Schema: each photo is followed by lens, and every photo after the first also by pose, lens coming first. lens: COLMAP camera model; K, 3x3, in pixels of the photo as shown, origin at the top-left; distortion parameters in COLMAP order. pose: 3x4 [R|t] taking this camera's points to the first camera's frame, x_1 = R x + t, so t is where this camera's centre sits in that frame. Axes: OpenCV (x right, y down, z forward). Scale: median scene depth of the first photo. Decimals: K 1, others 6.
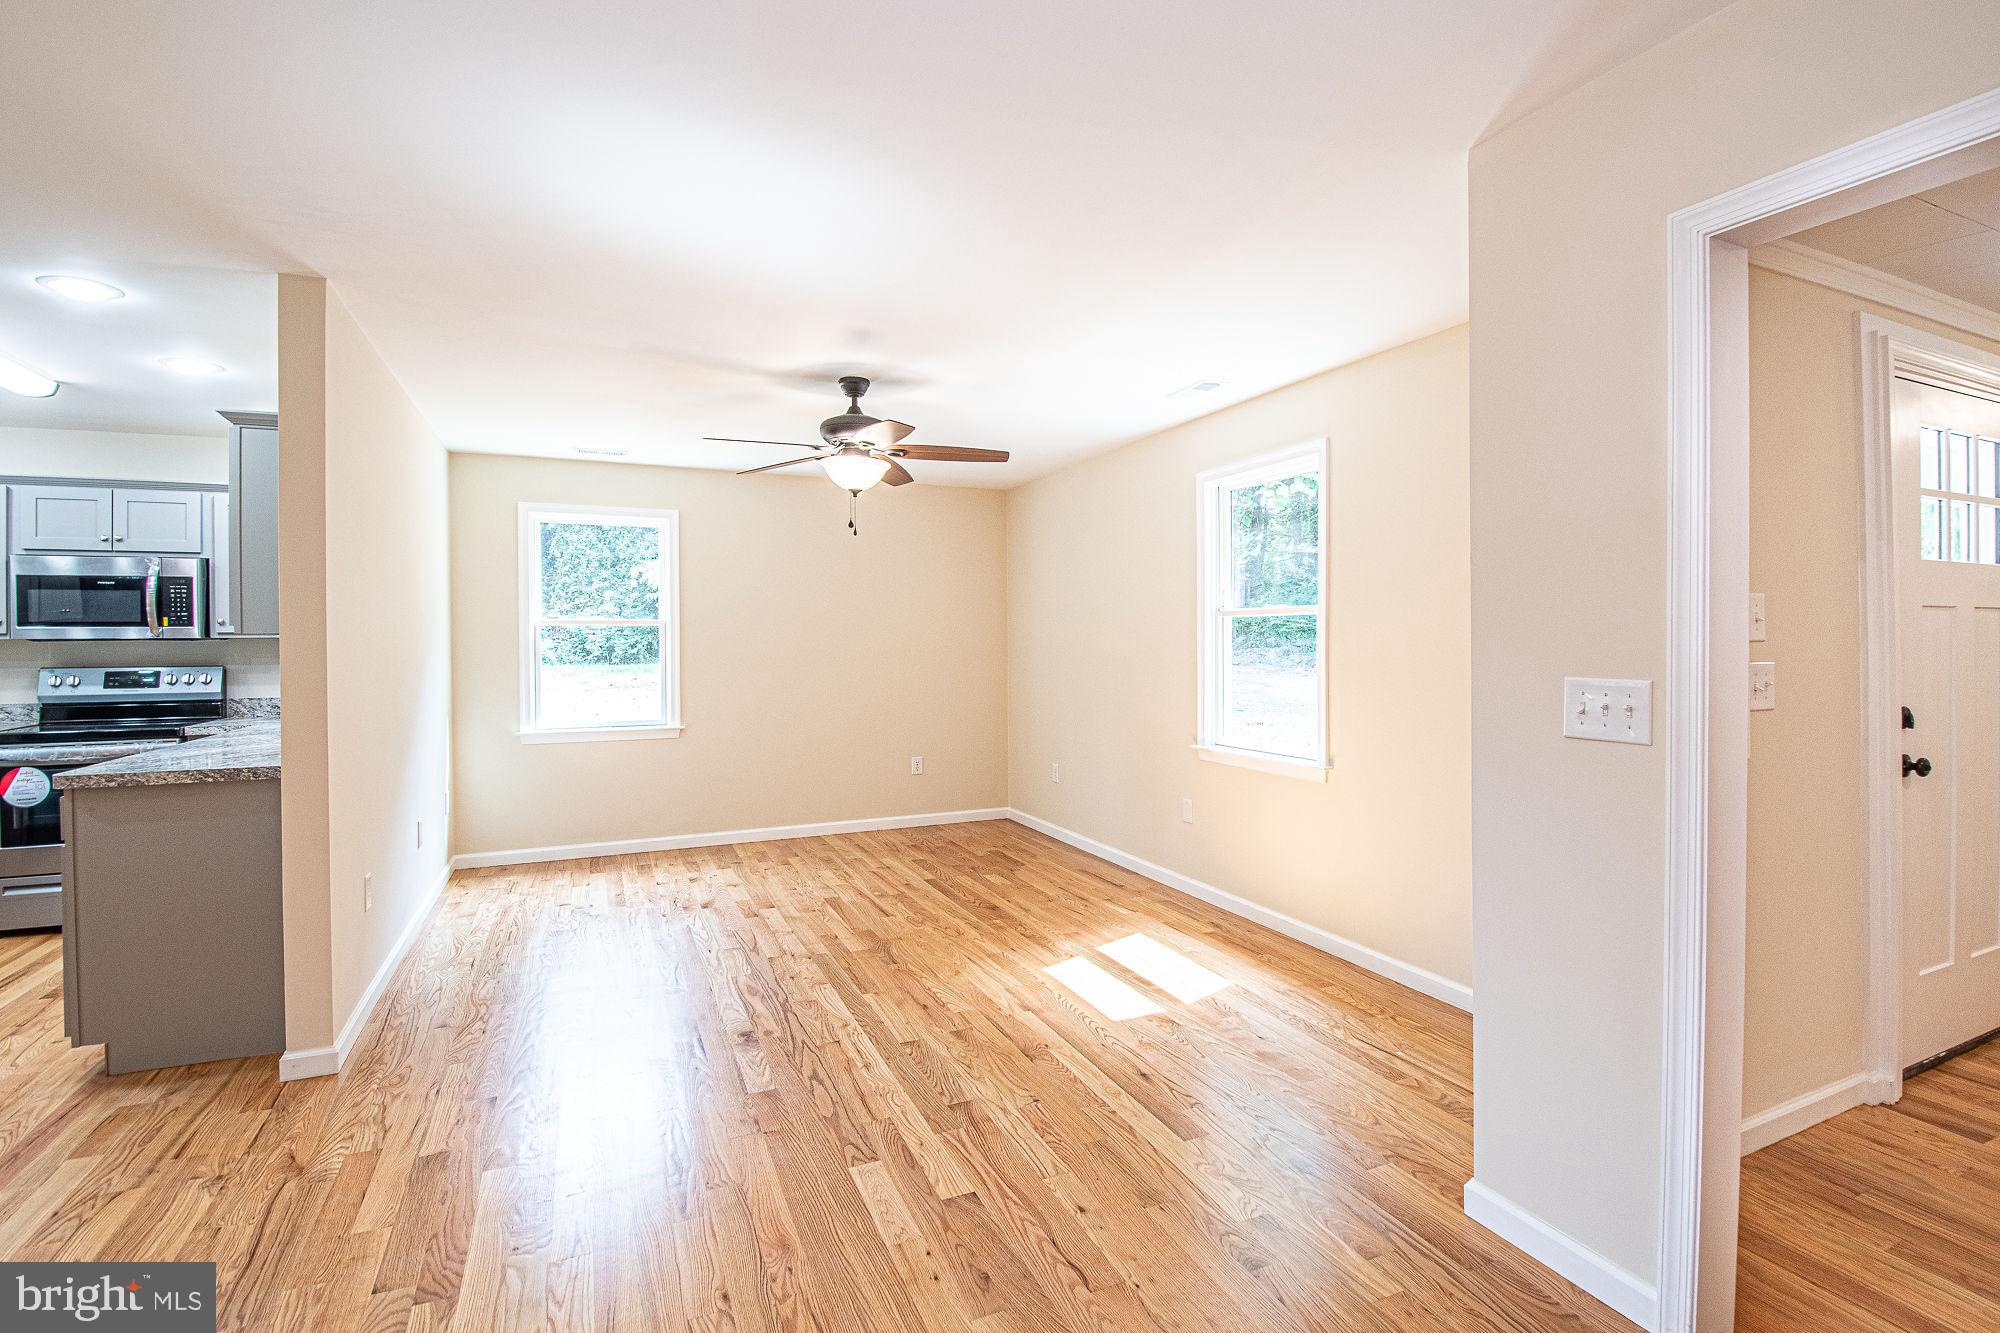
lens RADIAL K [[911.0, 0, 989.0], [0, 911.0, 649.9], [0, 0, 1]] dist [0.004286, -0.013188]
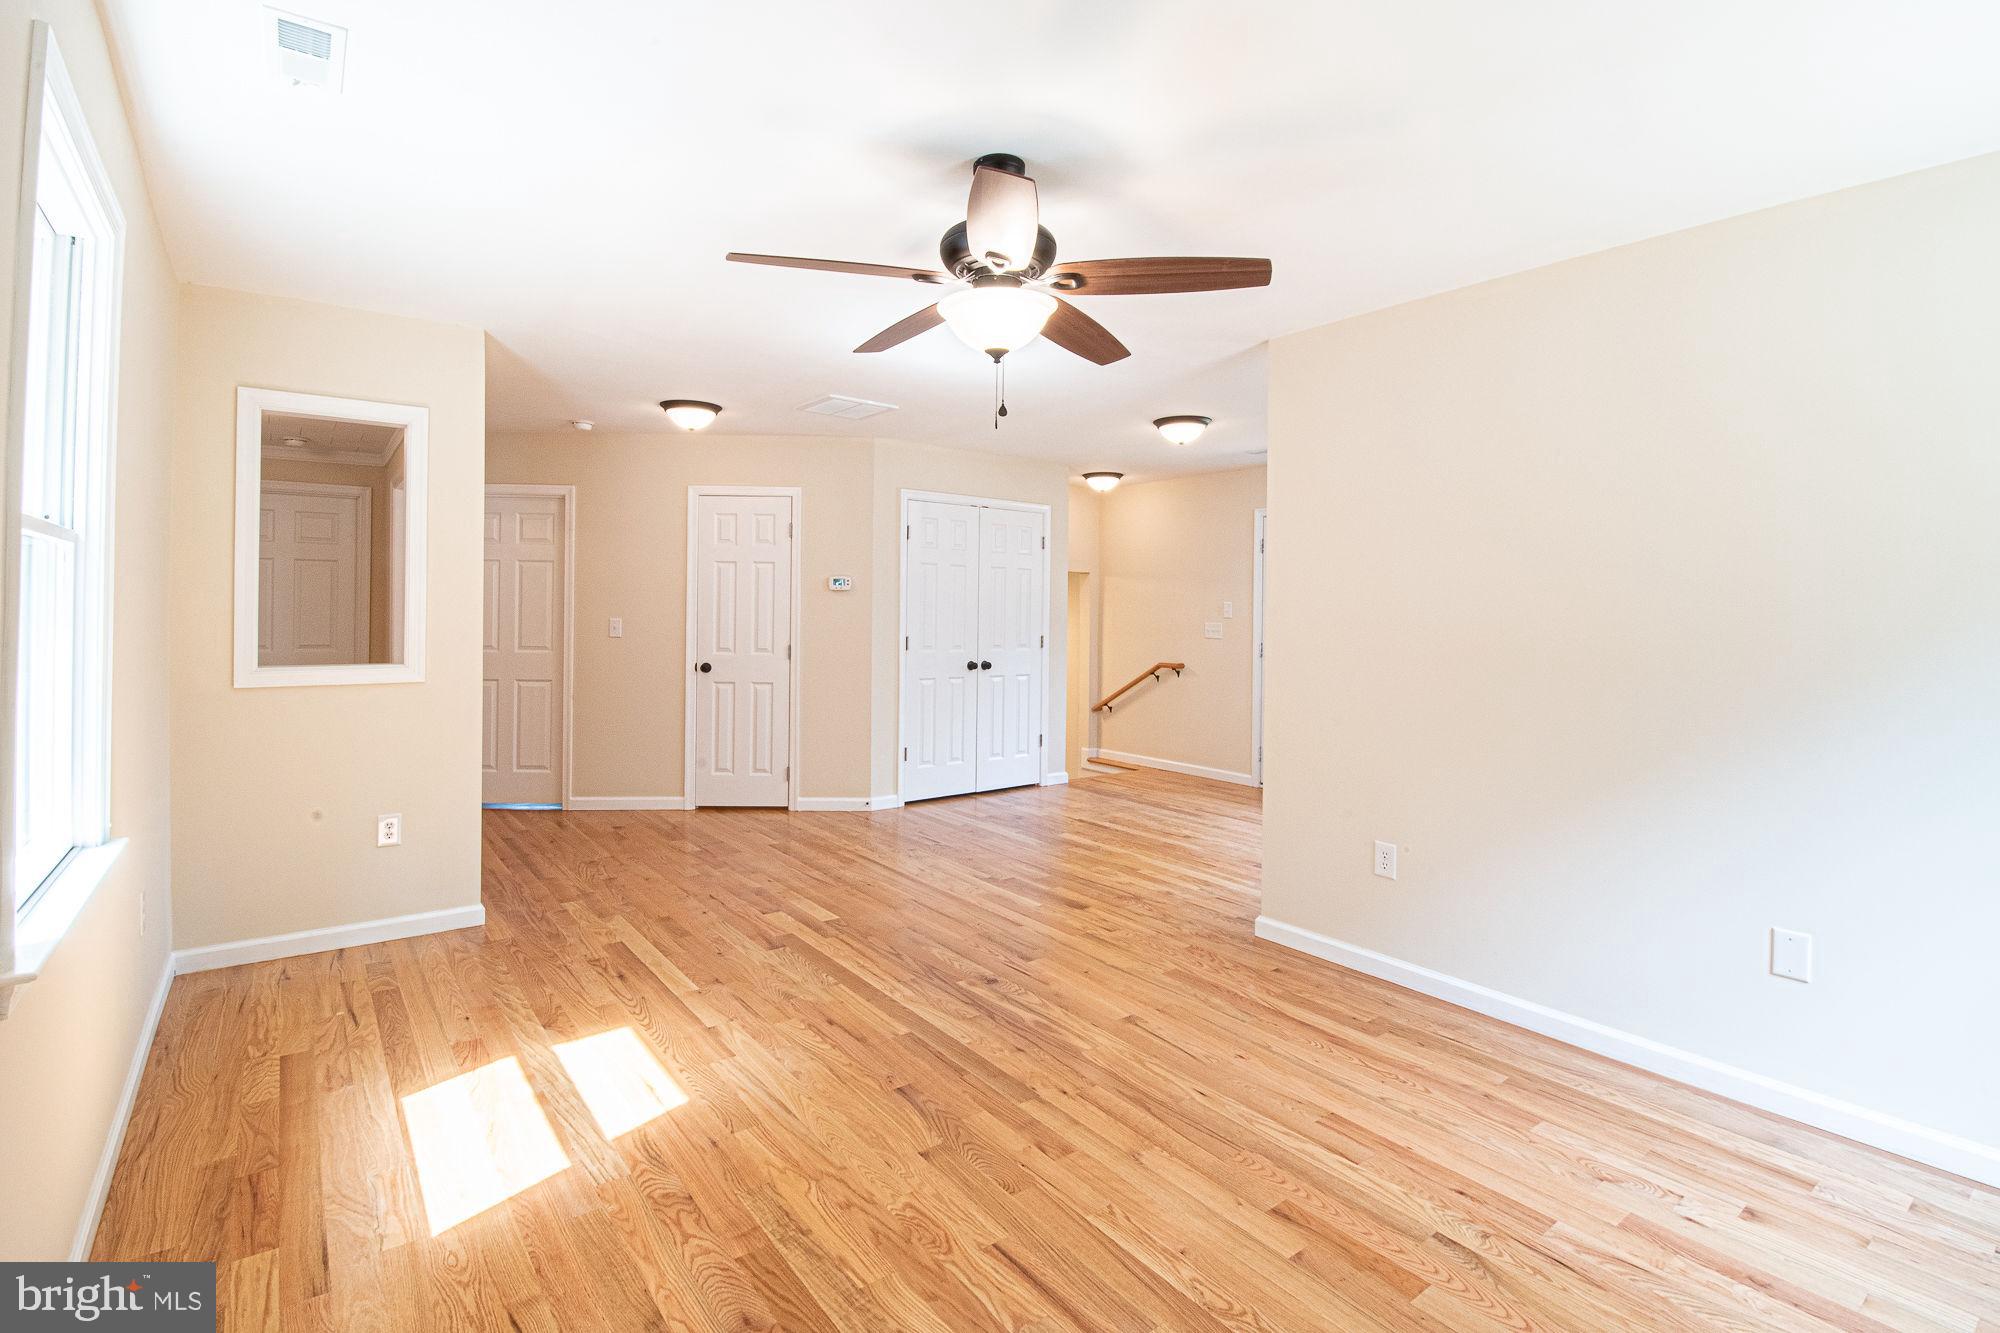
lens RADIAL K [[991.5, 0, 984.9], [0, 991.5, 582.7], [0, 0, 1]] dist [-0.014512, -0.000305]
pose [[-0.974289, -0.010488, -0.225058, 0.003315], [-0.006308, 0.999794, -0.019284, -0.016126], [0.225214, -0.017369, -0.974154, 1.800274]]
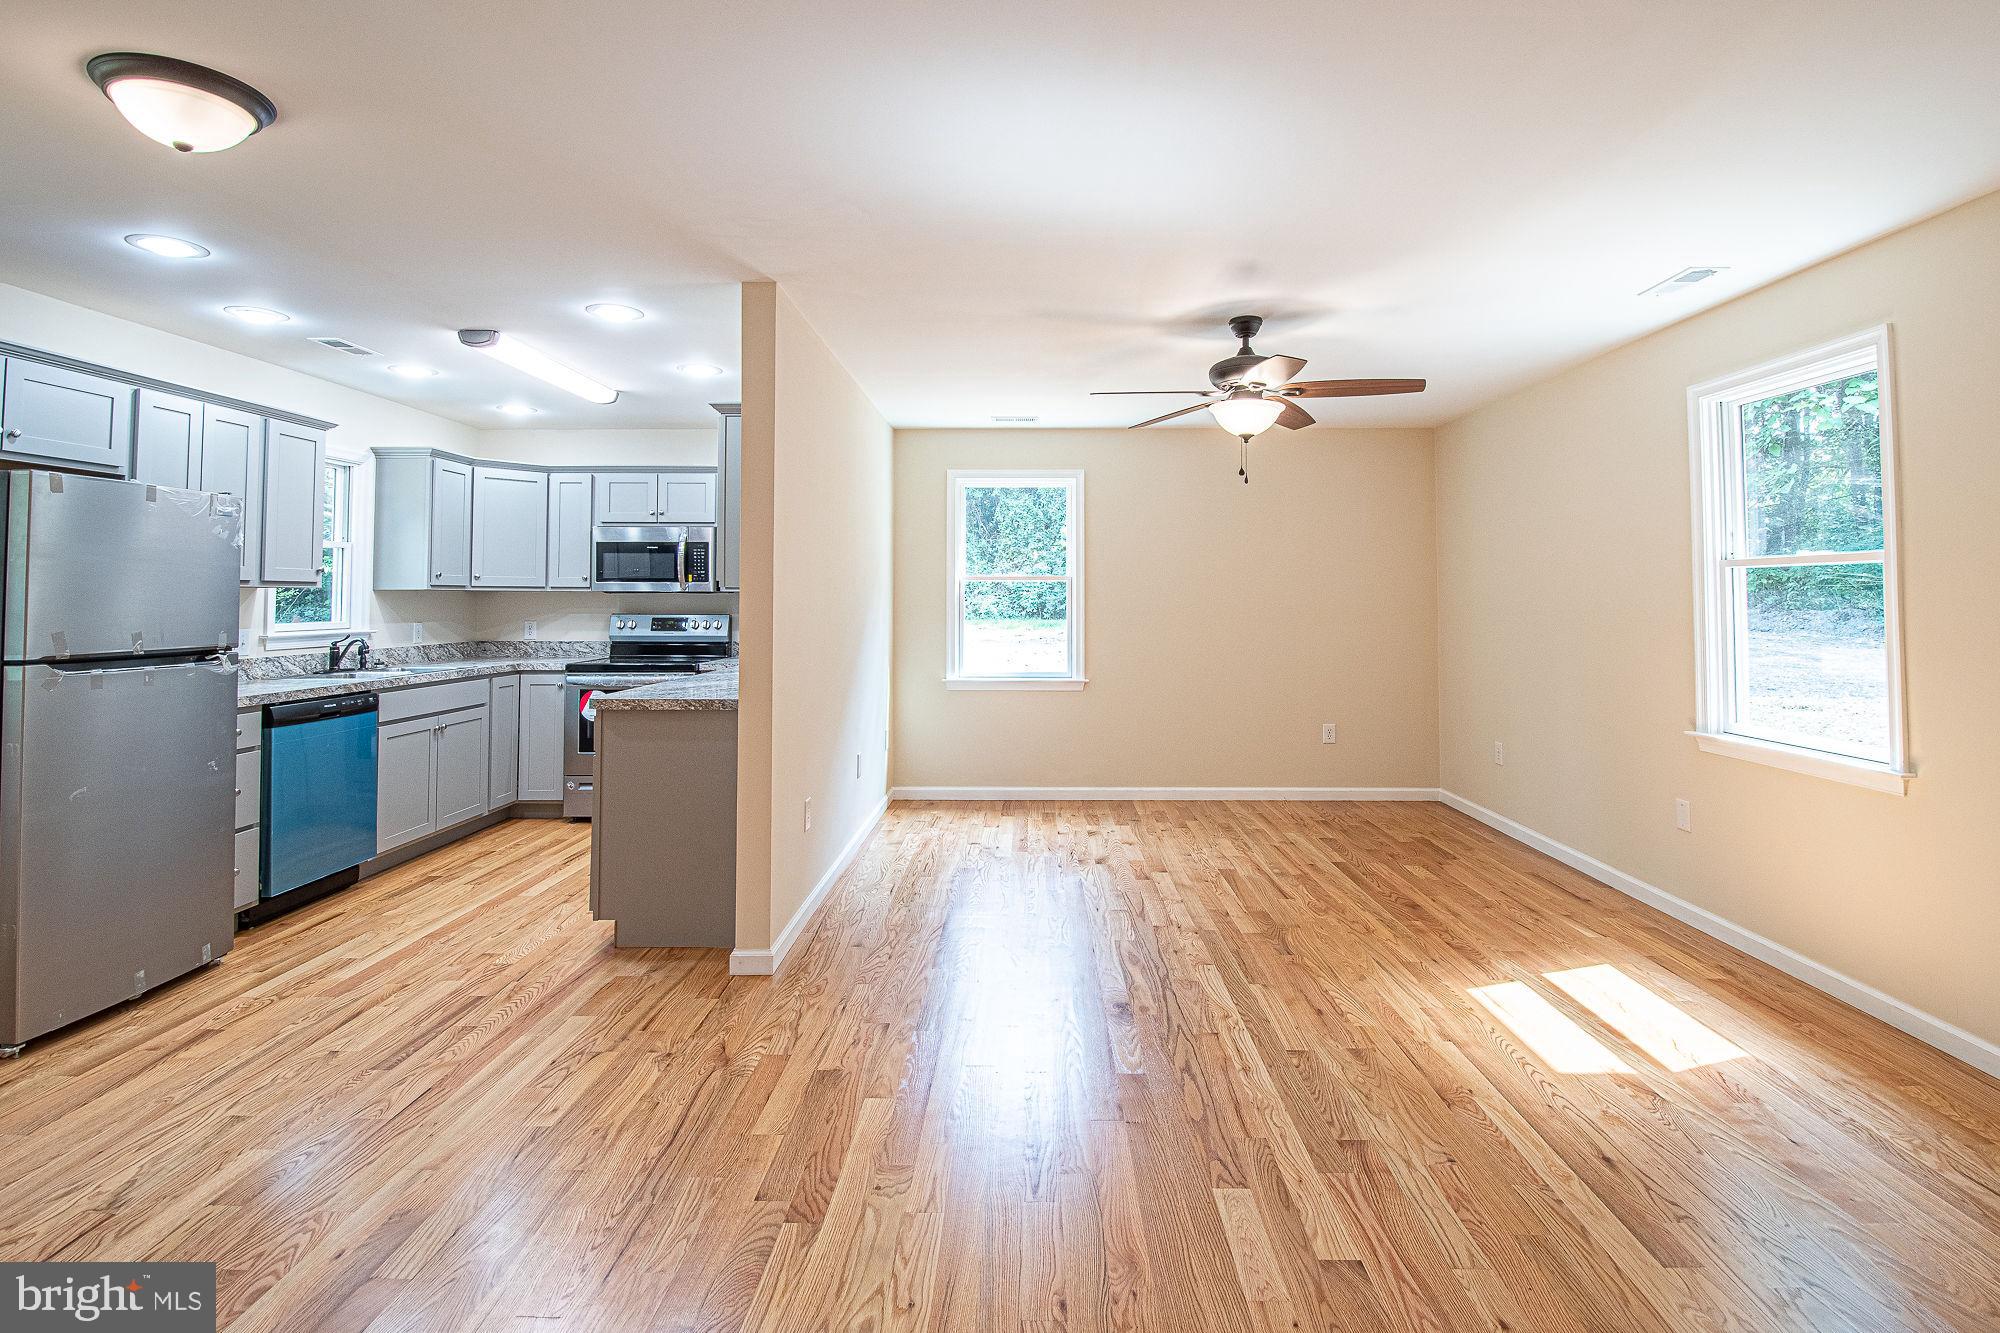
lens RADIAL K [[911.0, 0, 1015.3], [0, 911.0, 565.9], [0, 0, 1]] dist [0.004286, -0.013188]
pose [[0.910267, -0.009126, -0.413920, 0.026969], [-0.009231, 0.999061, -0.042328, 0.001302], [0.413918, 0.042351, 0.909328, 0.056089]]
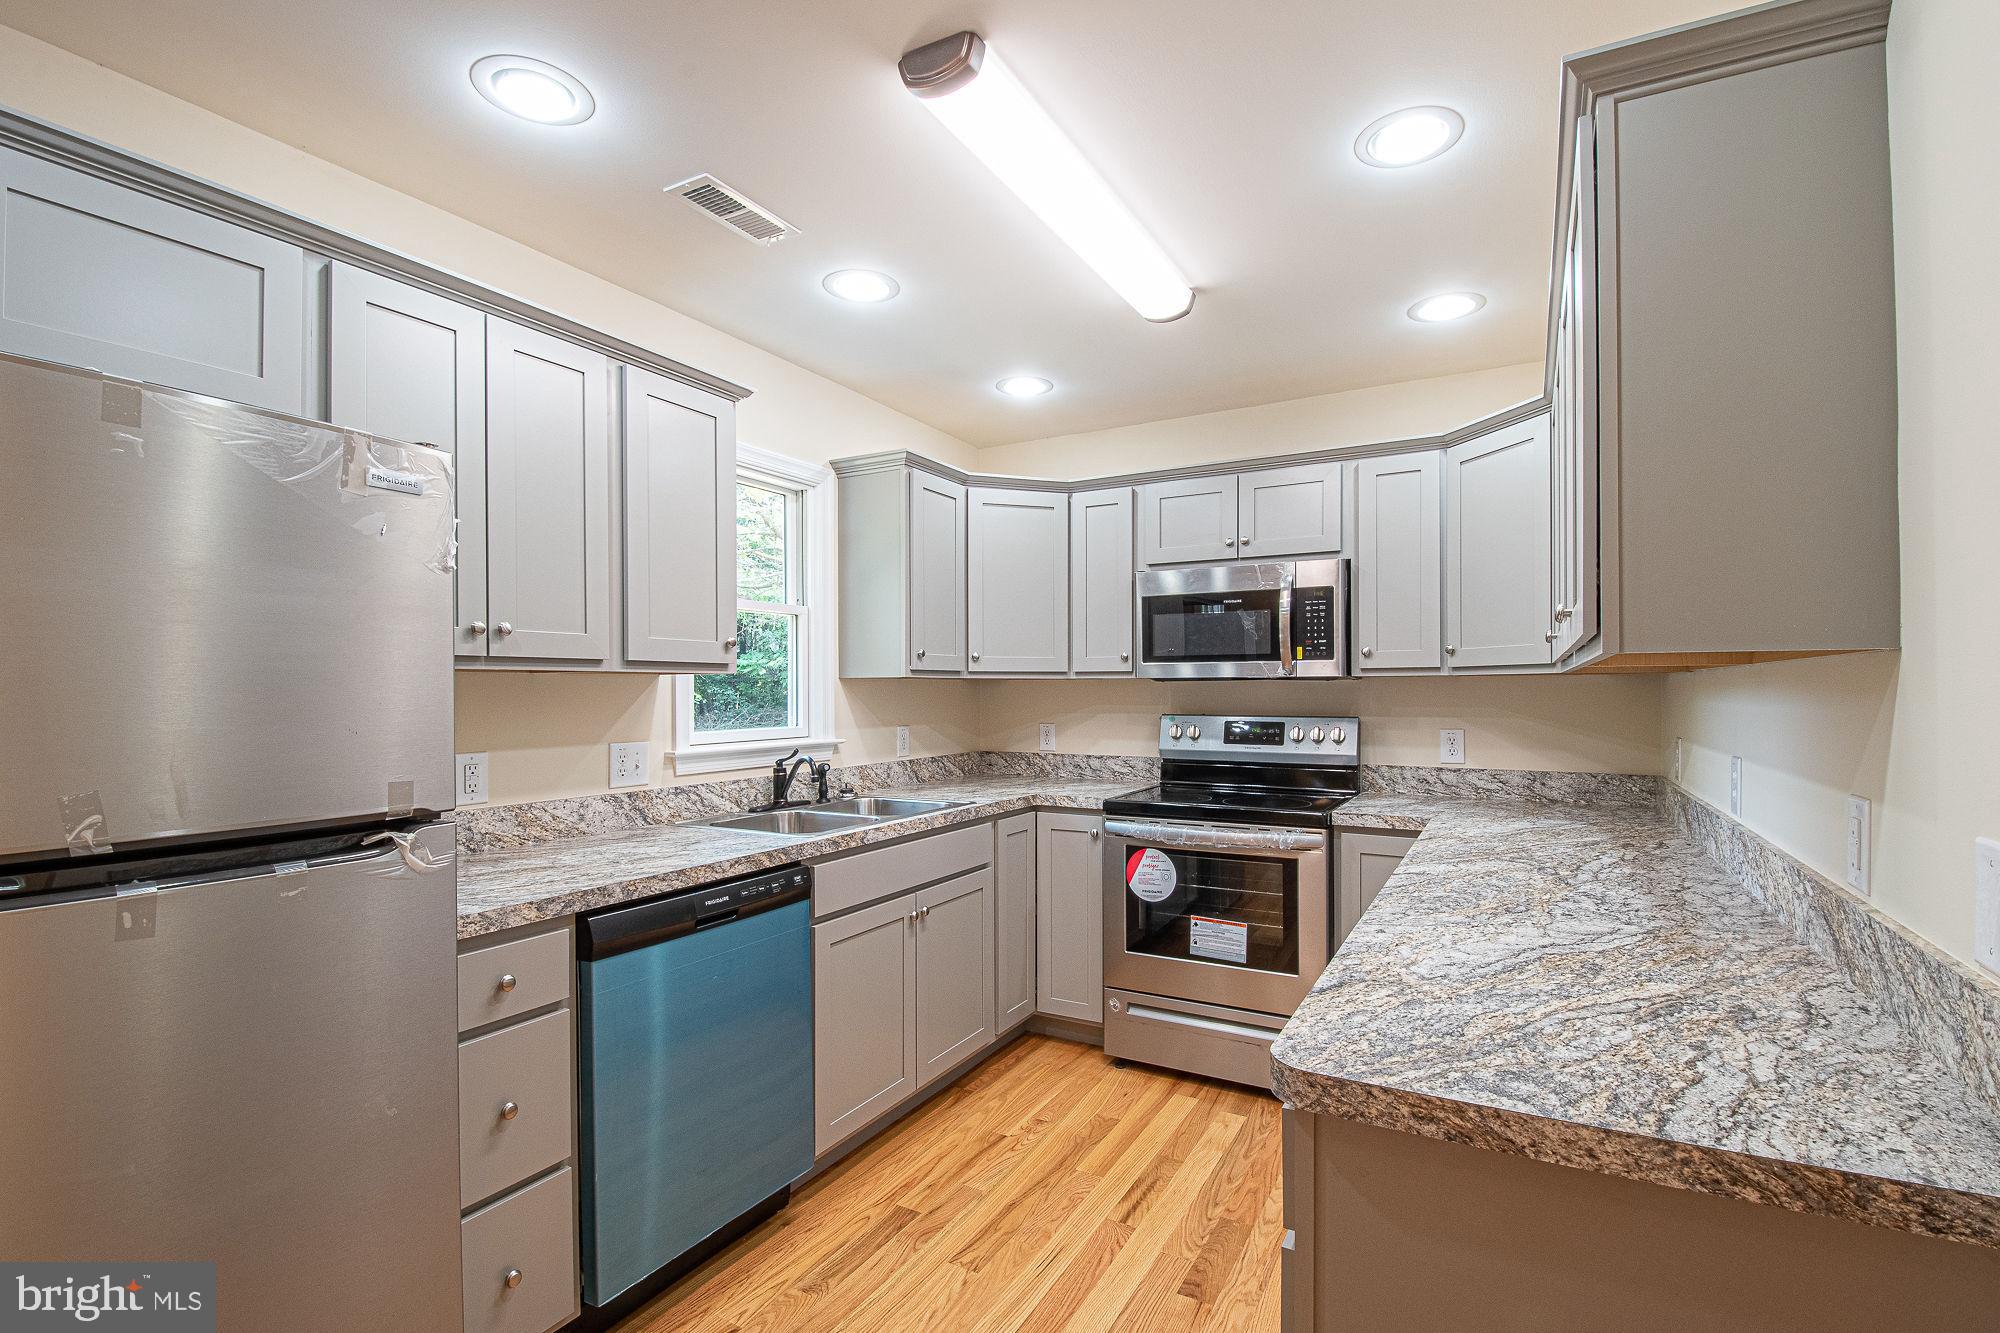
lens RADIAL K [[911.0, 0, 1002.5], [0, 911.0, 688.1], [0, 0, 1]] dist [0.004286, -0.013188]
pose [[0.580708, -0.000487, -0.814112, -0.606270], [-0.005721, 0.999973, -0.004680, 0.000634], [0.814092, 0.007376, 0.580689, 0.525303]]
